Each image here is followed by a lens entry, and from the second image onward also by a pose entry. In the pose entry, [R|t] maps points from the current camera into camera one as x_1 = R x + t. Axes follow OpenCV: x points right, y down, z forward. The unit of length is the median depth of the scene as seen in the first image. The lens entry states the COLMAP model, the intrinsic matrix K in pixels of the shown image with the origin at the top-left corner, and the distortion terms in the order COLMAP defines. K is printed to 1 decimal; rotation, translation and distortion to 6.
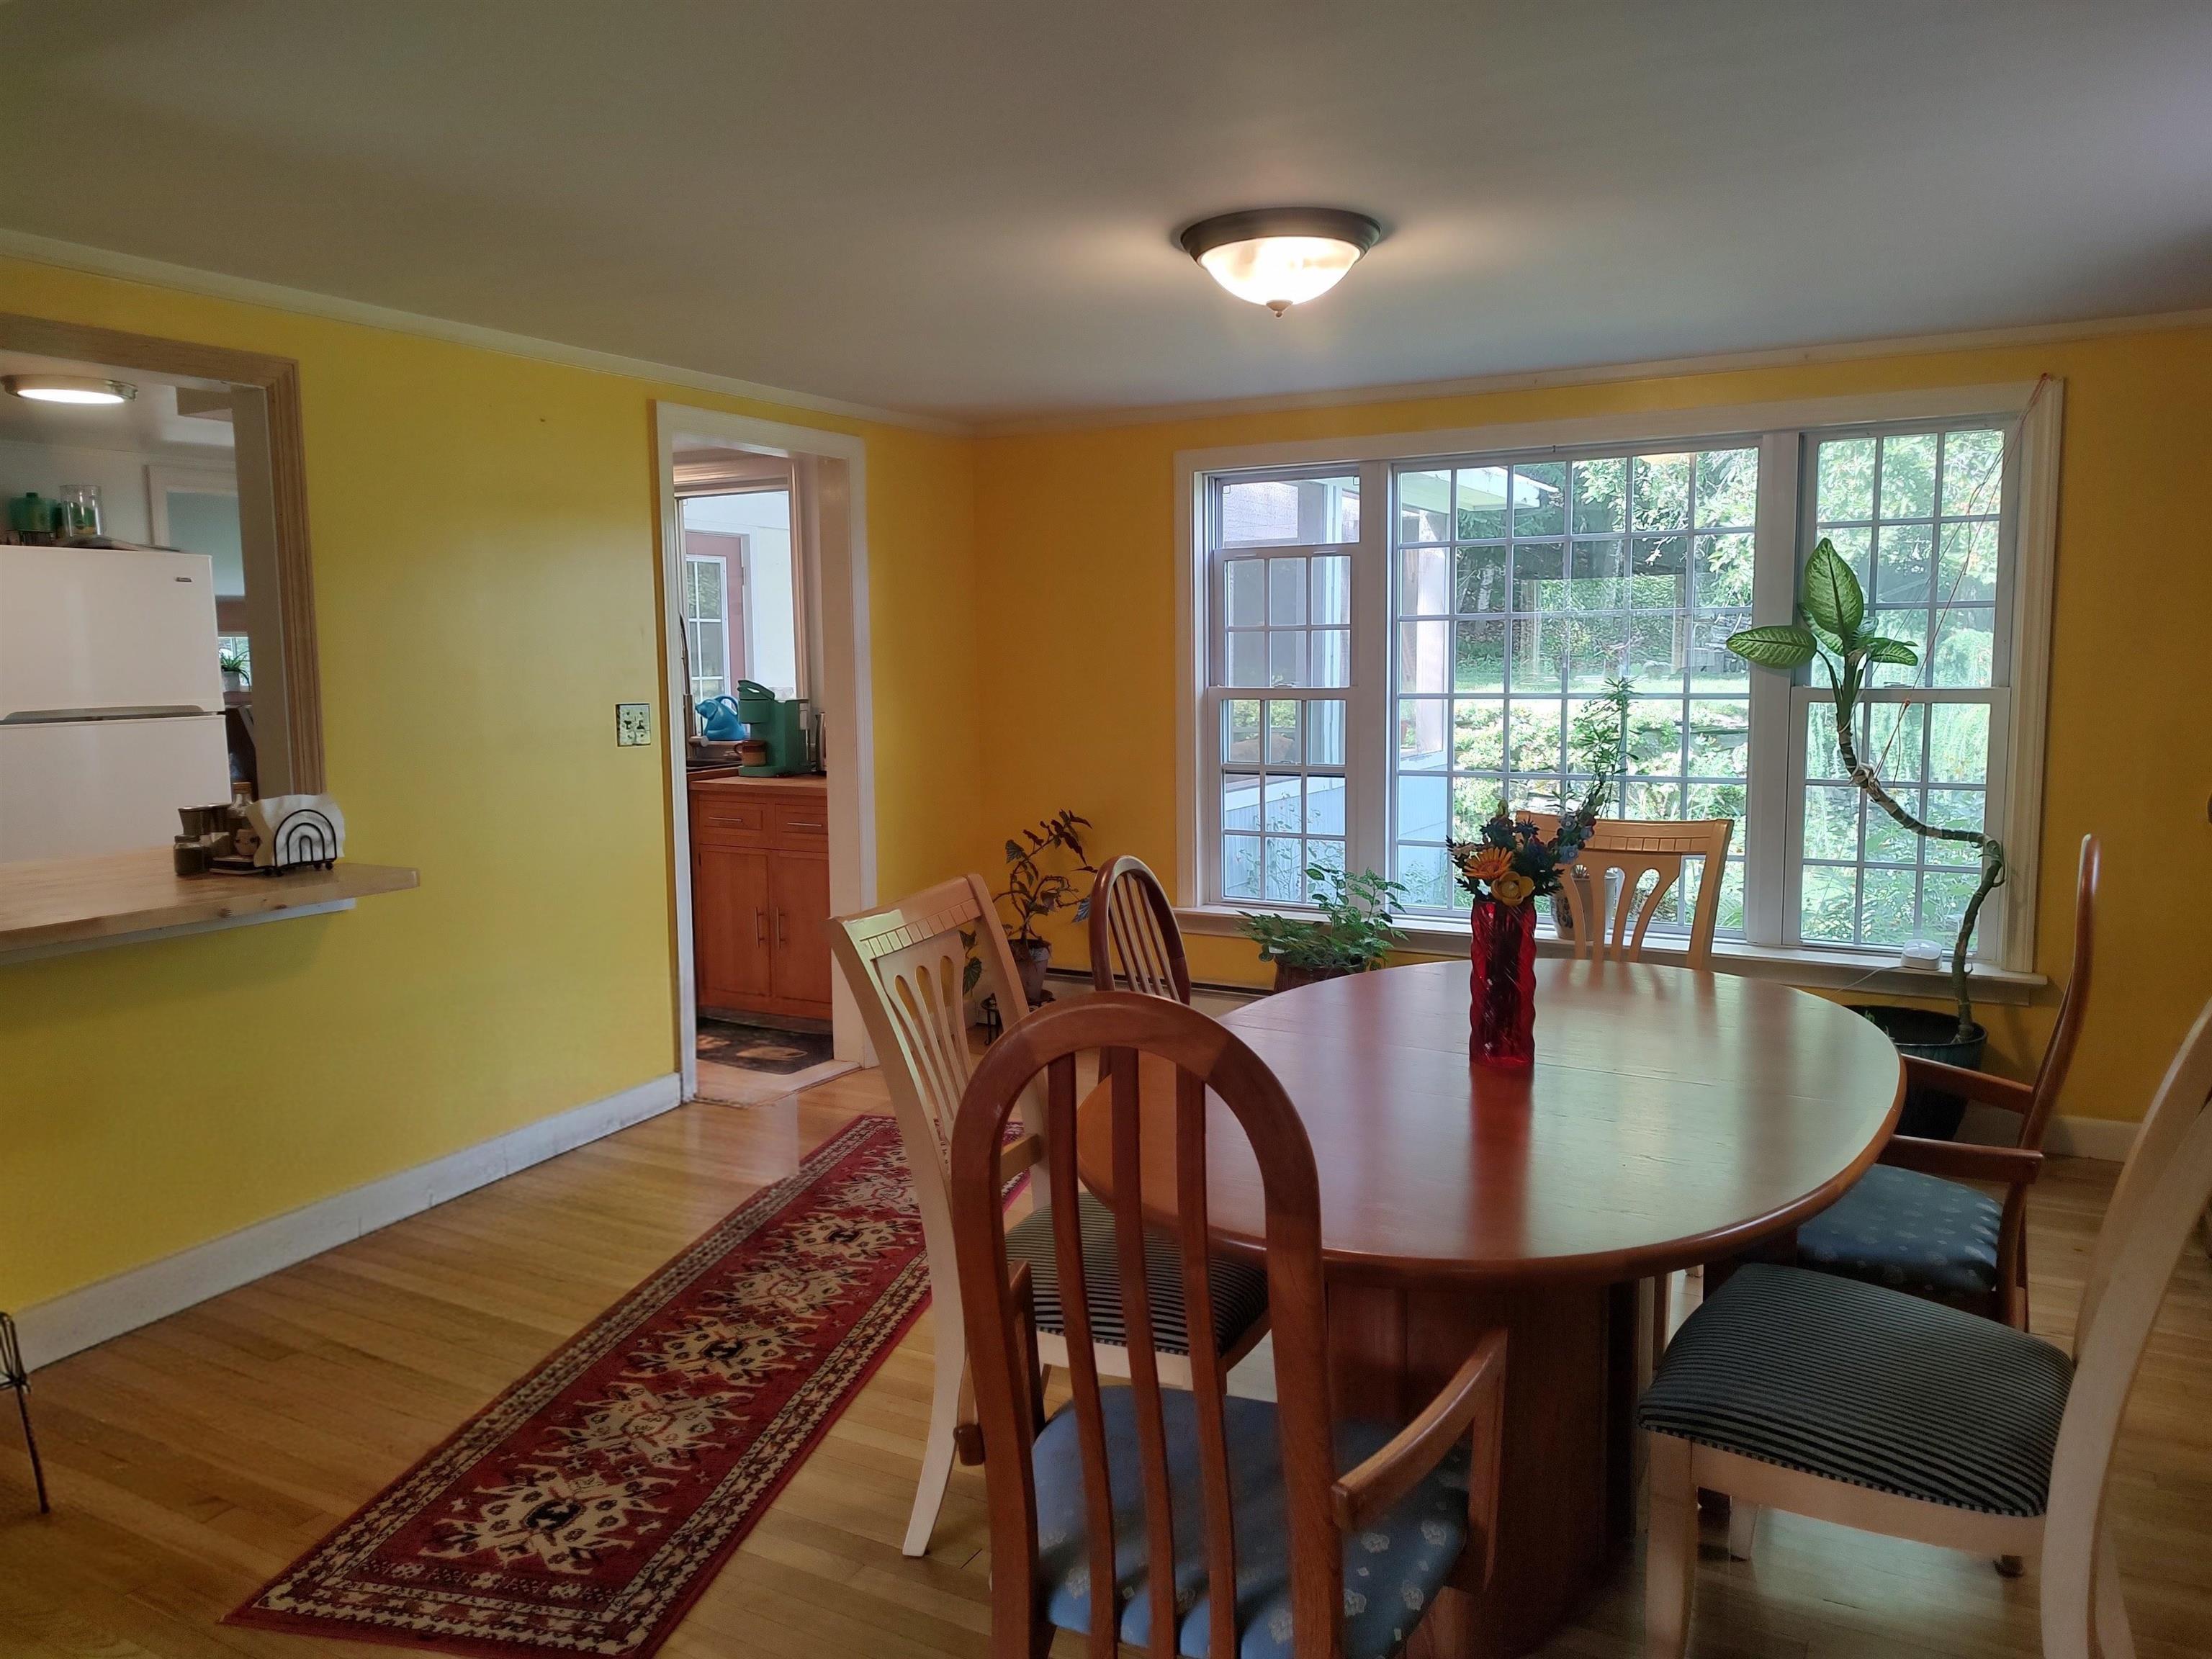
lens RADIAL K [[1590.1, 0, 1113.8], [0, 1590.1, 836.5], [0, 0, 1]] dist [0.023088, -0.035588]
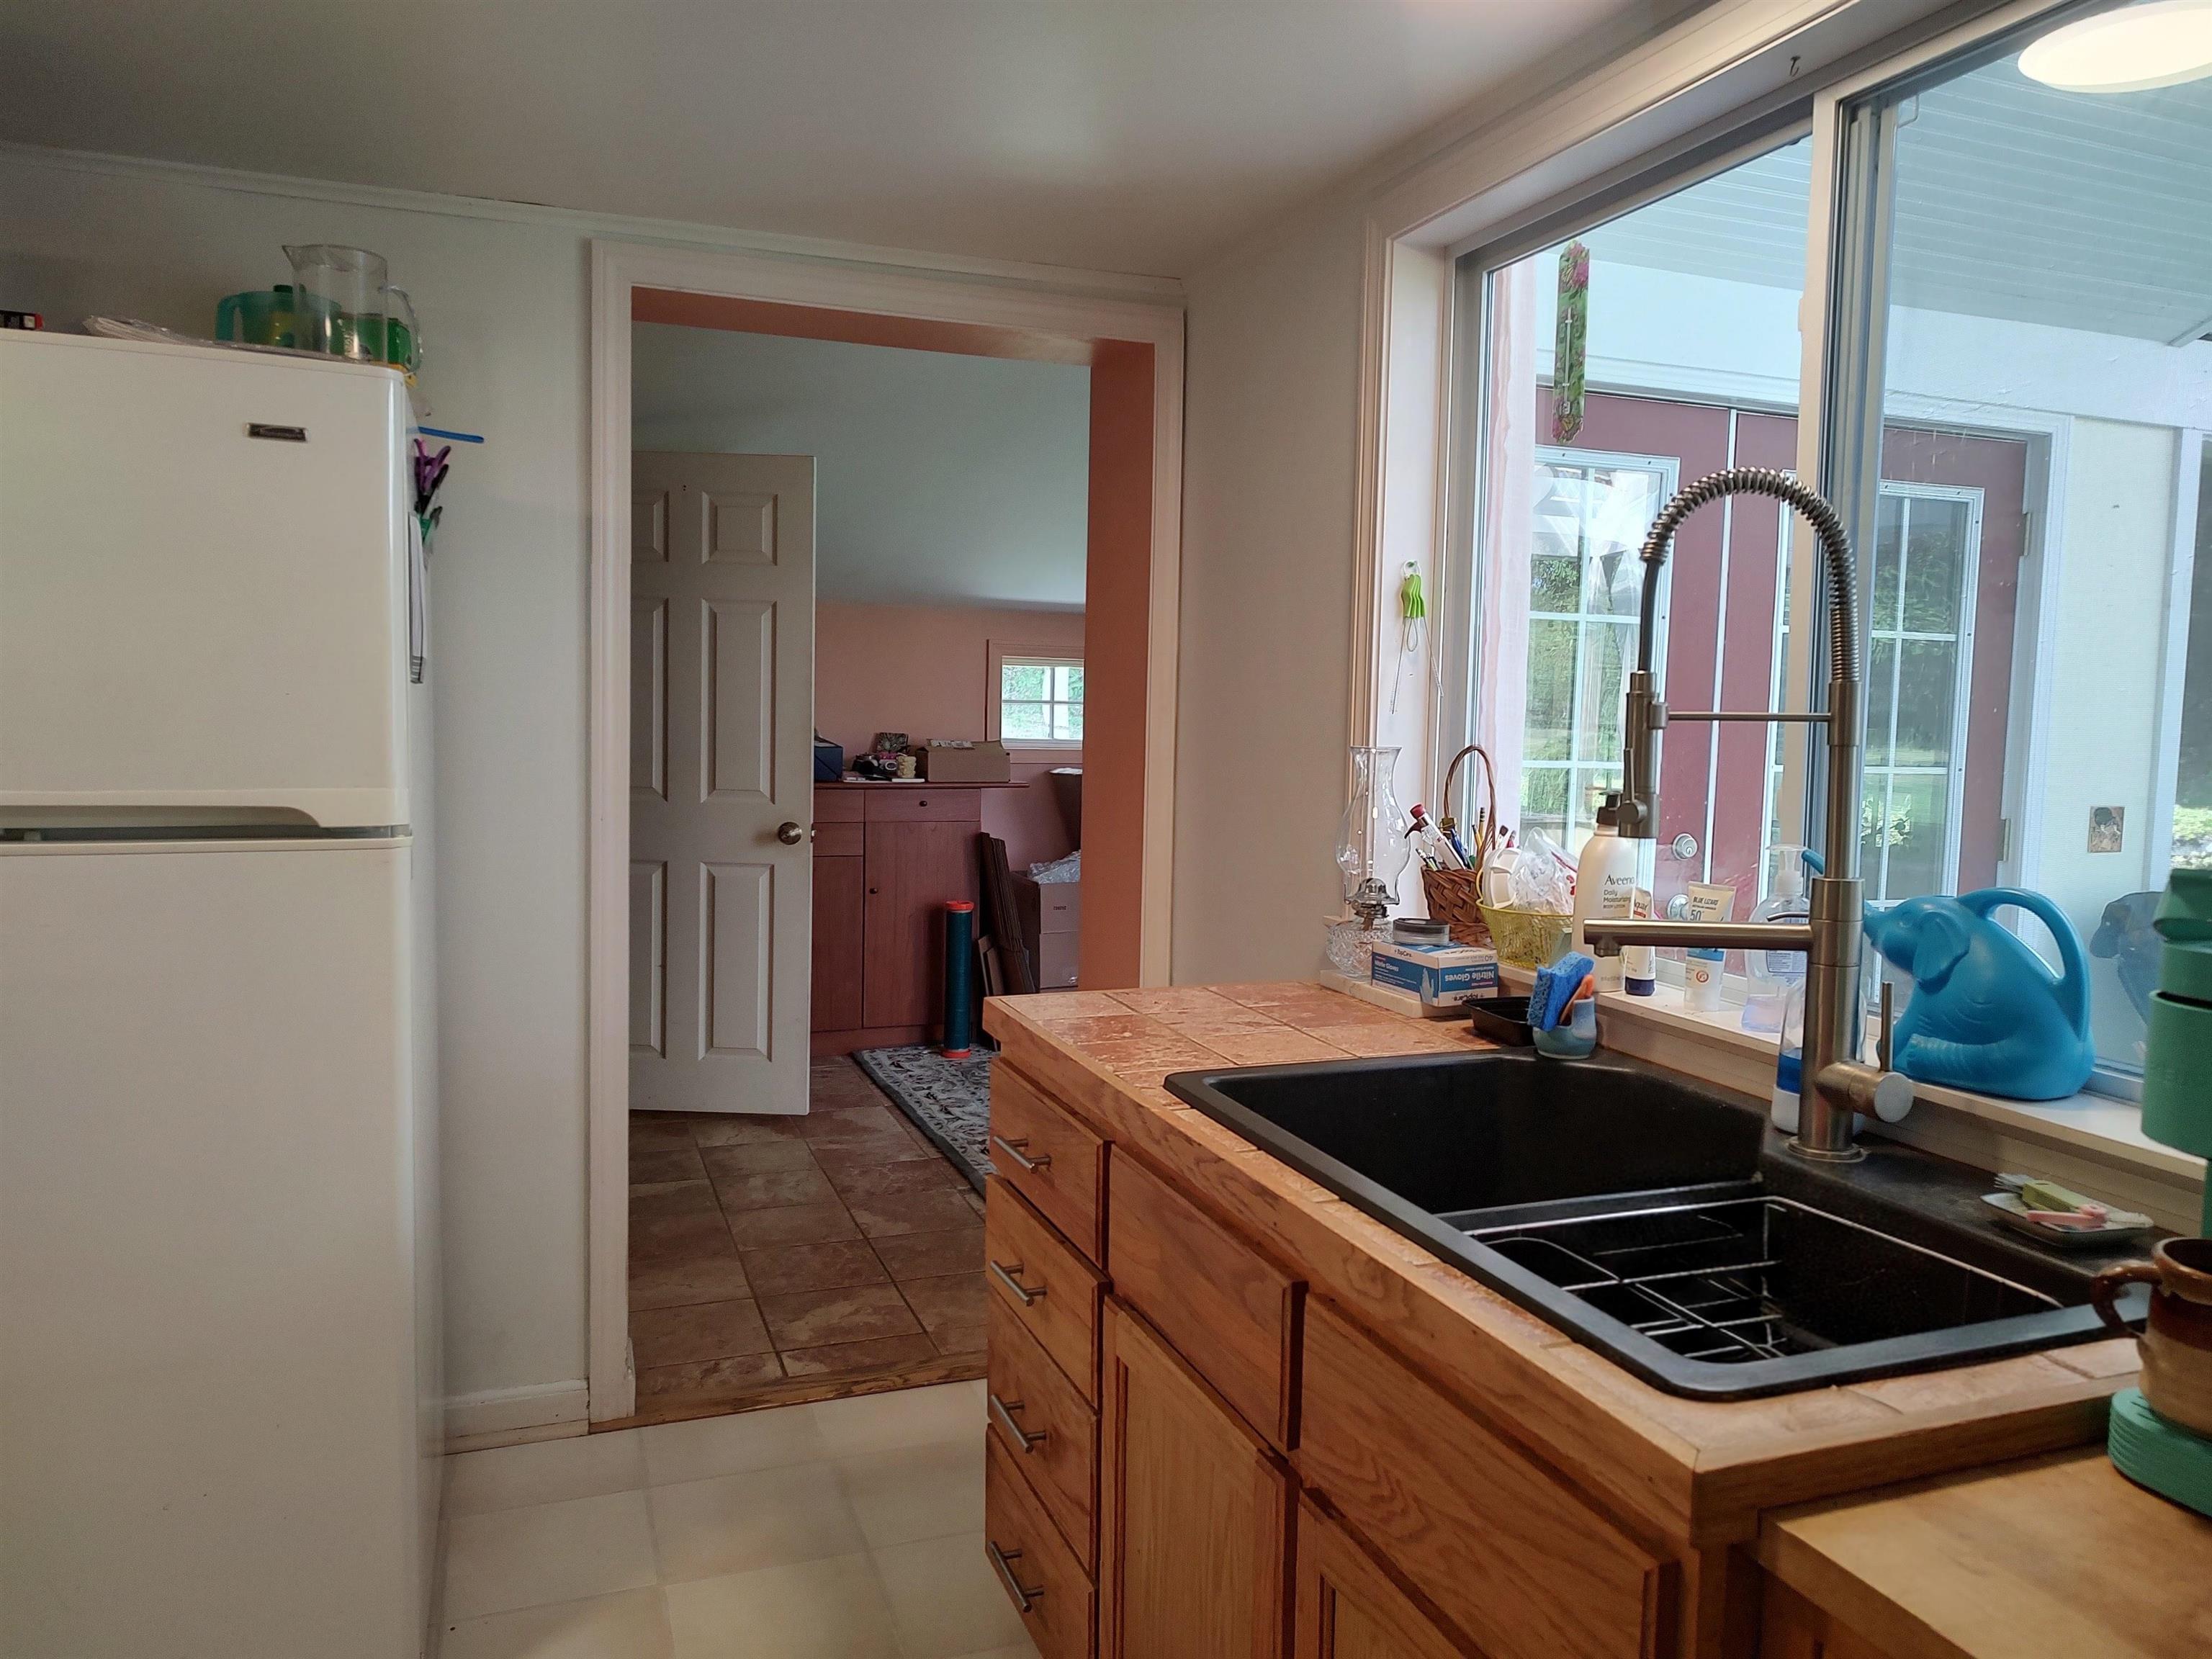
lens RADIAL K [[1590.1, 0, 1126.2], [0, 1590.1, 837.7], [0, 0, 1]] dist [0.023088, -0.035588]
pose [[0.768168, 0.080323, -0.635190, -0.197255], [-0.105962, 0.994367, -0.002403, -0.082017], [0.631419, 0.069151, 0.772352, 0.744852]]
